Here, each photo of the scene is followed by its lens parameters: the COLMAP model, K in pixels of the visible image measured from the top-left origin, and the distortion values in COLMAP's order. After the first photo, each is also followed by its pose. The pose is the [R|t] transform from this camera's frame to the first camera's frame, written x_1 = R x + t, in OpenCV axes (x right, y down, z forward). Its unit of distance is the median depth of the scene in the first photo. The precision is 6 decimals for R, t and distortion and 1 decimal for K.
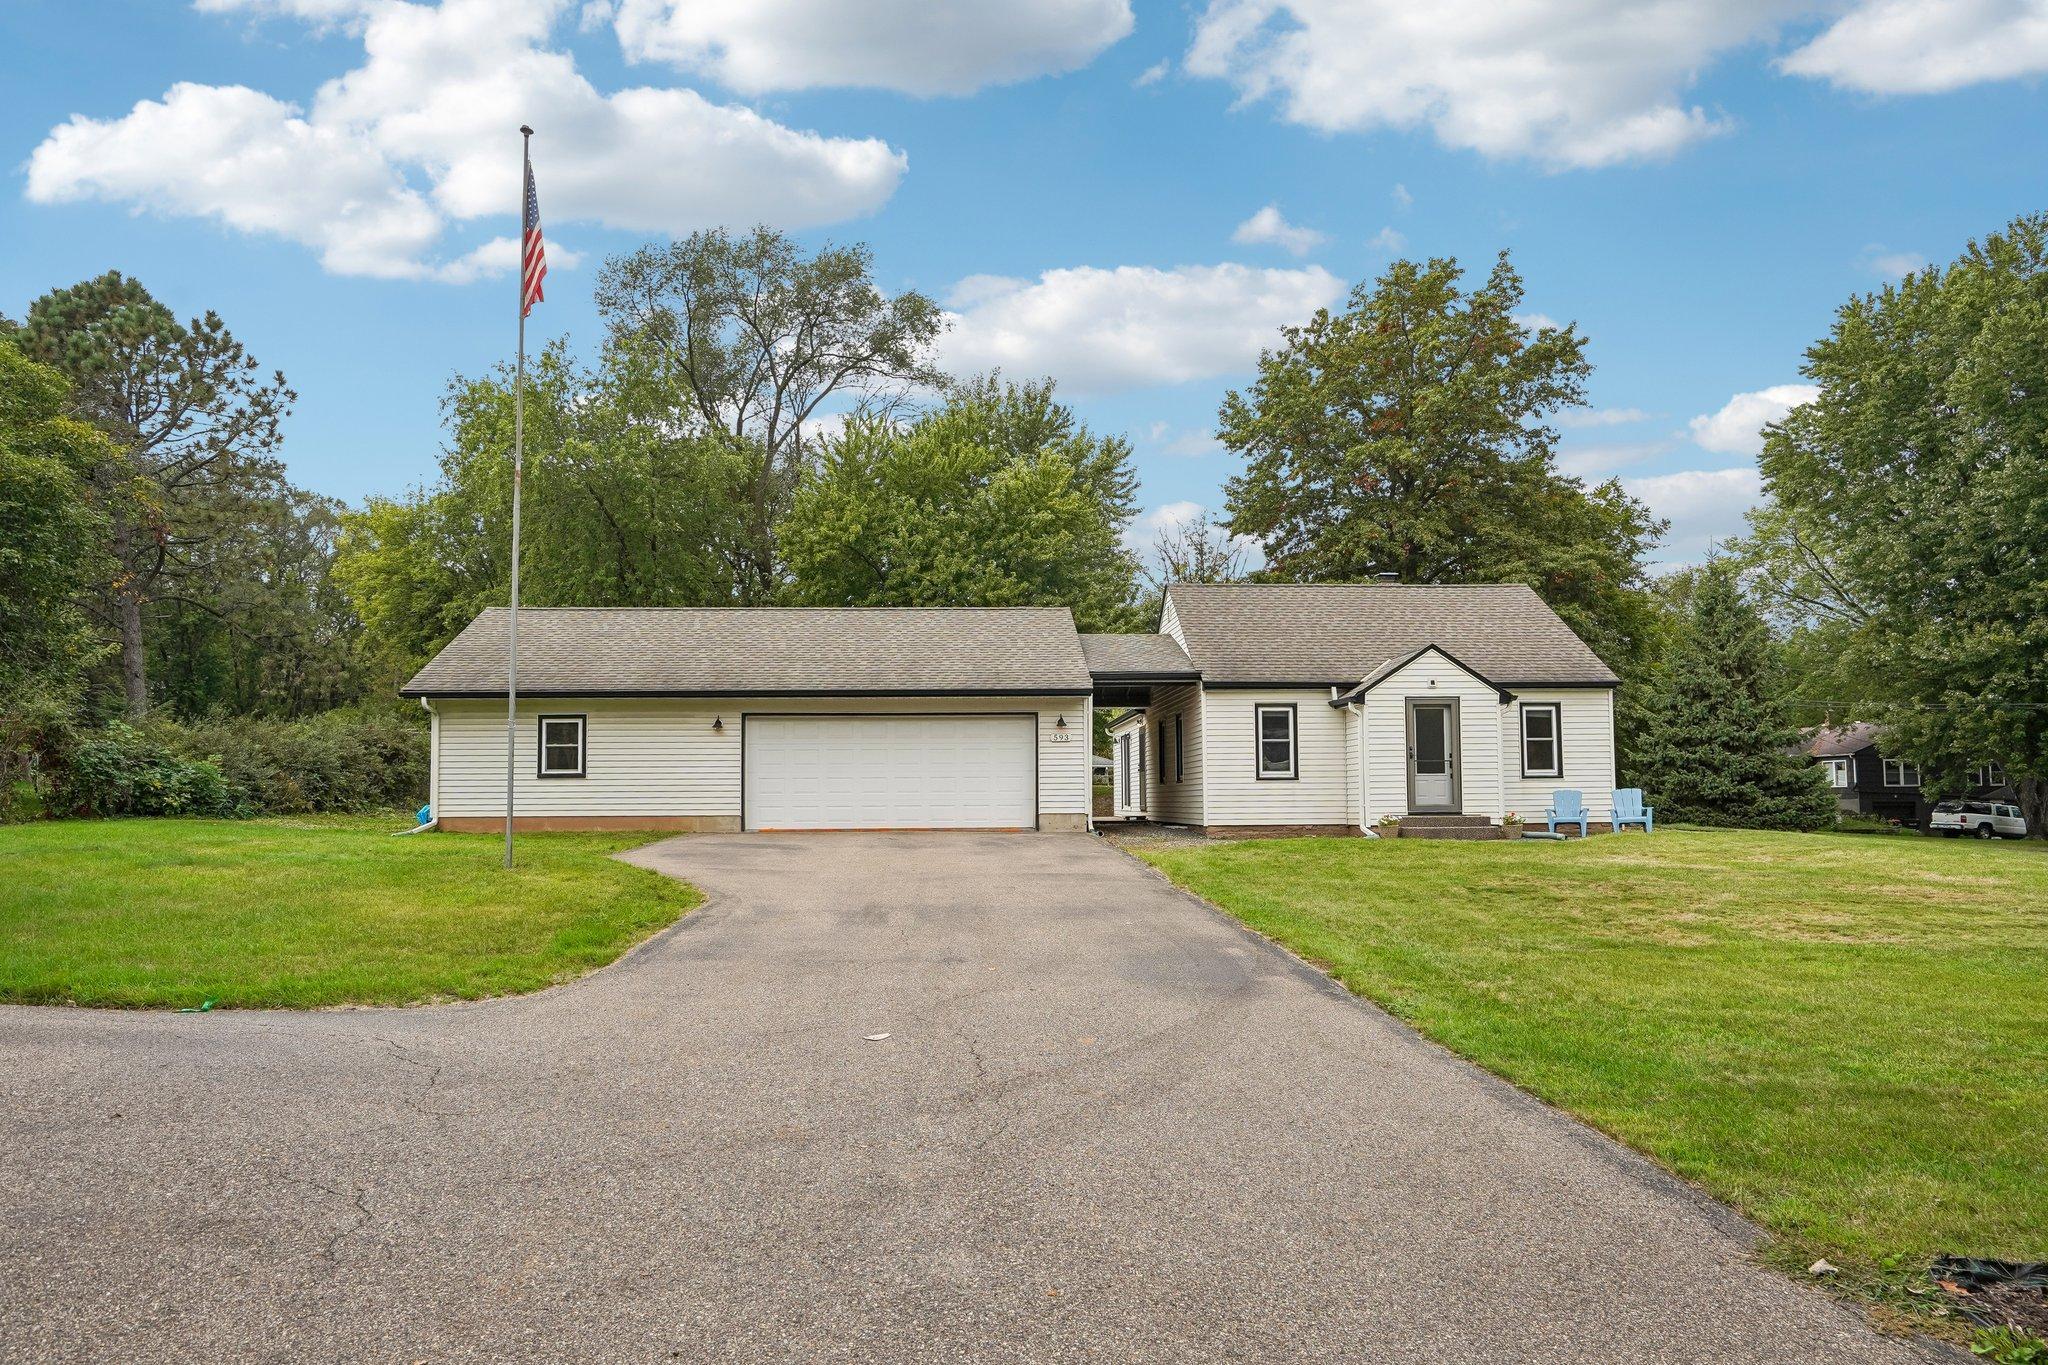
lens RADIAL K [[1253.2, 0, 1024.0], [0, 1253.2, 682.5], [0, 0, 1]] dist [-0.001751, -0.001211]
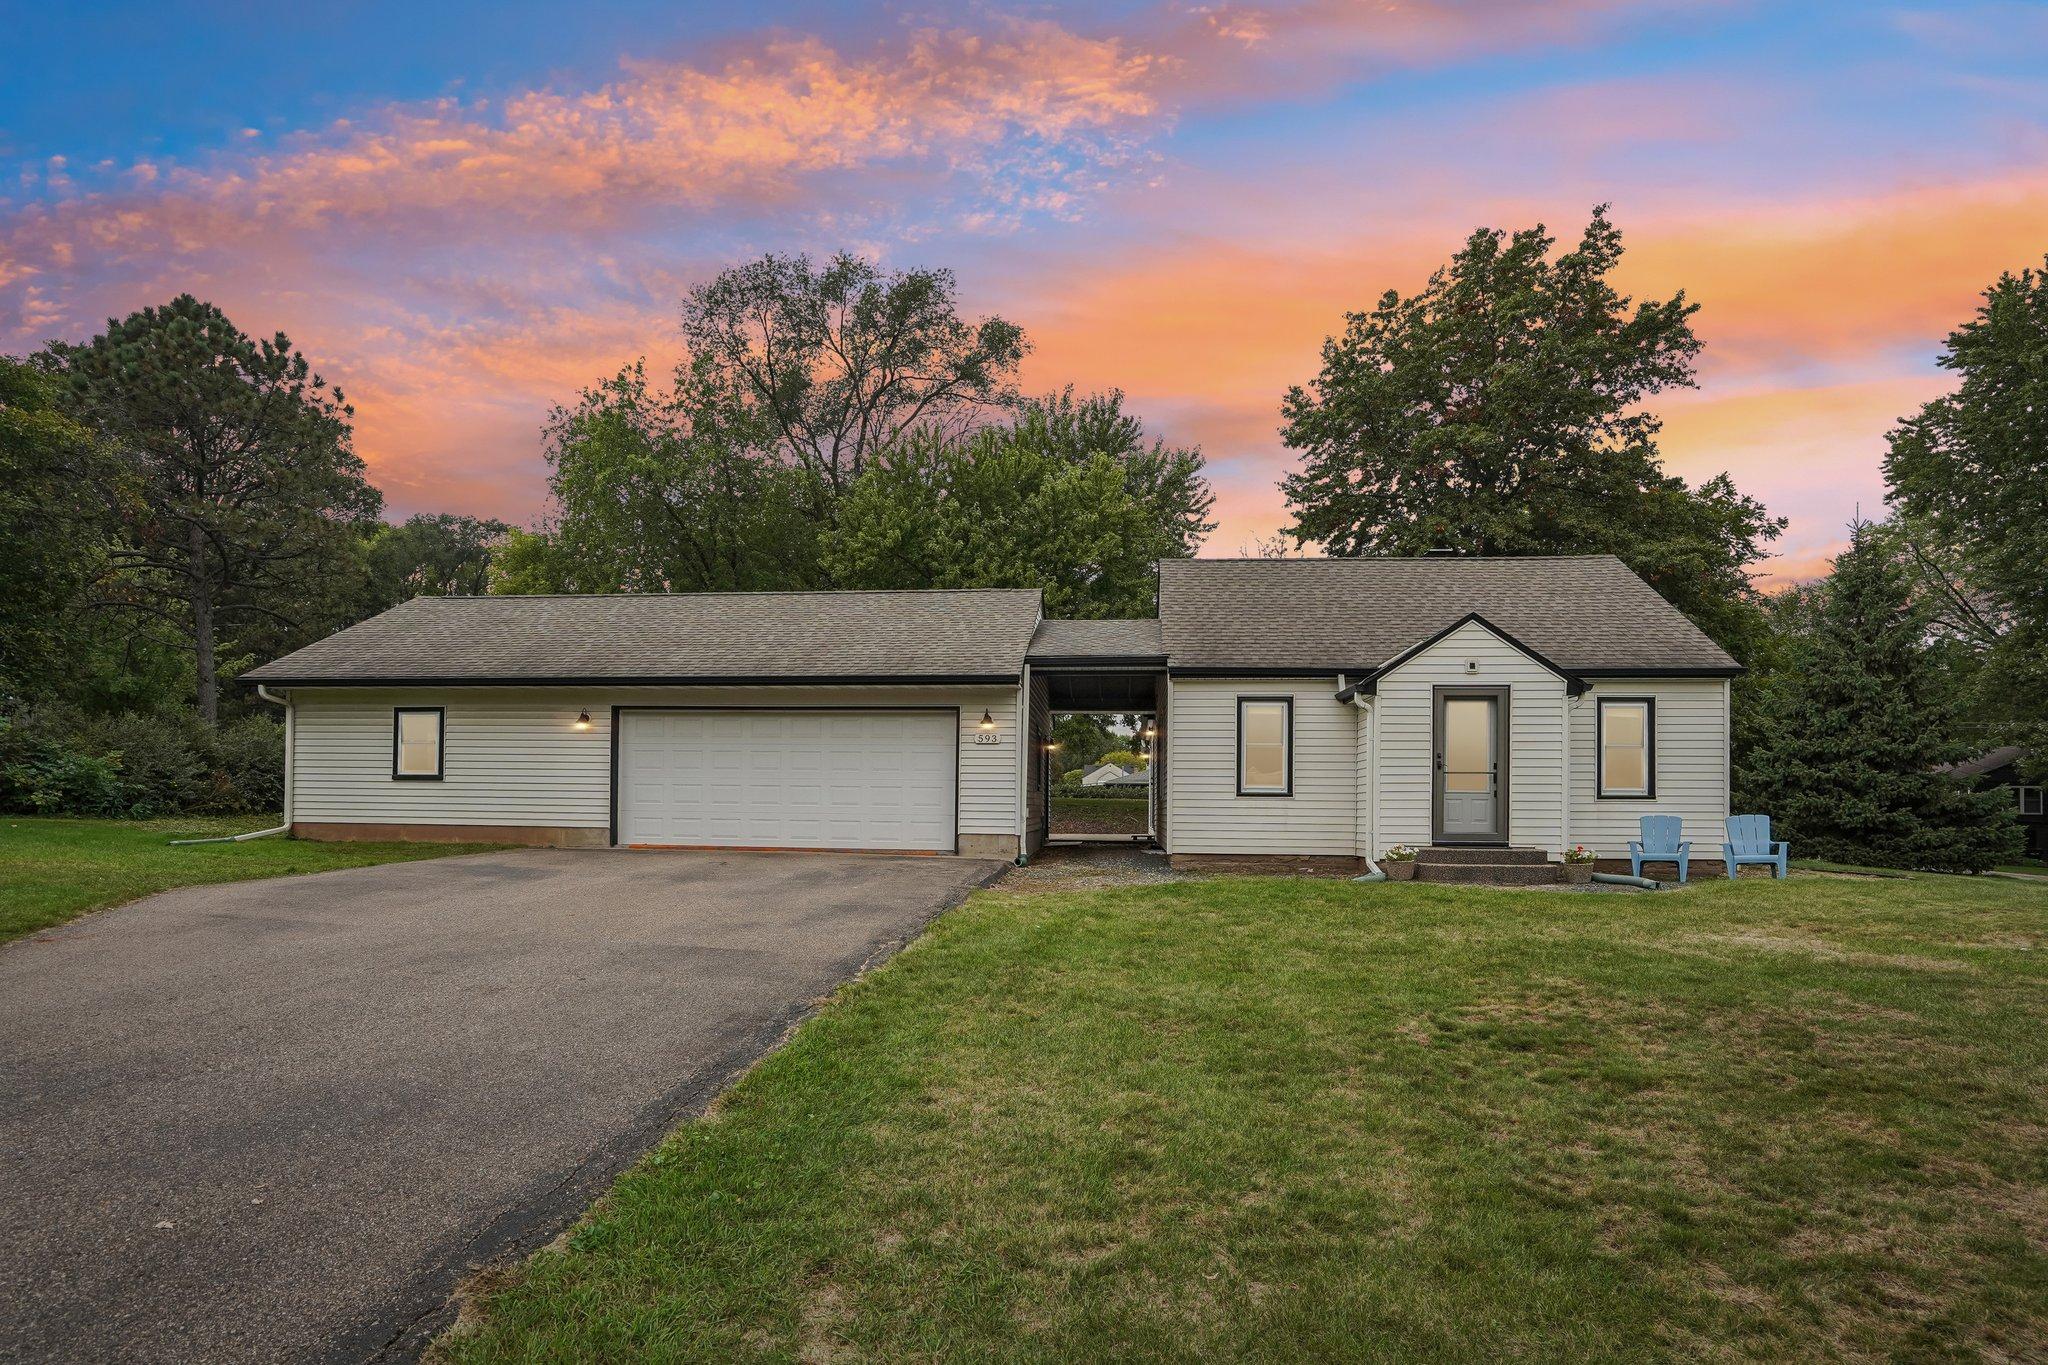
lens RADIAL K [[1066.4, 0, 1025.0], [0, 1066.4, 757.2], [0, 0, 1]] dist [-0.033215, 0.010339]
pose [[0.991138, 0.011064, -0.132375, 0.113110], [-0.005315, 0.999030, 0.043706, 0.020781], [0.132730, -0.042615, 0.990236, 0.264156]]
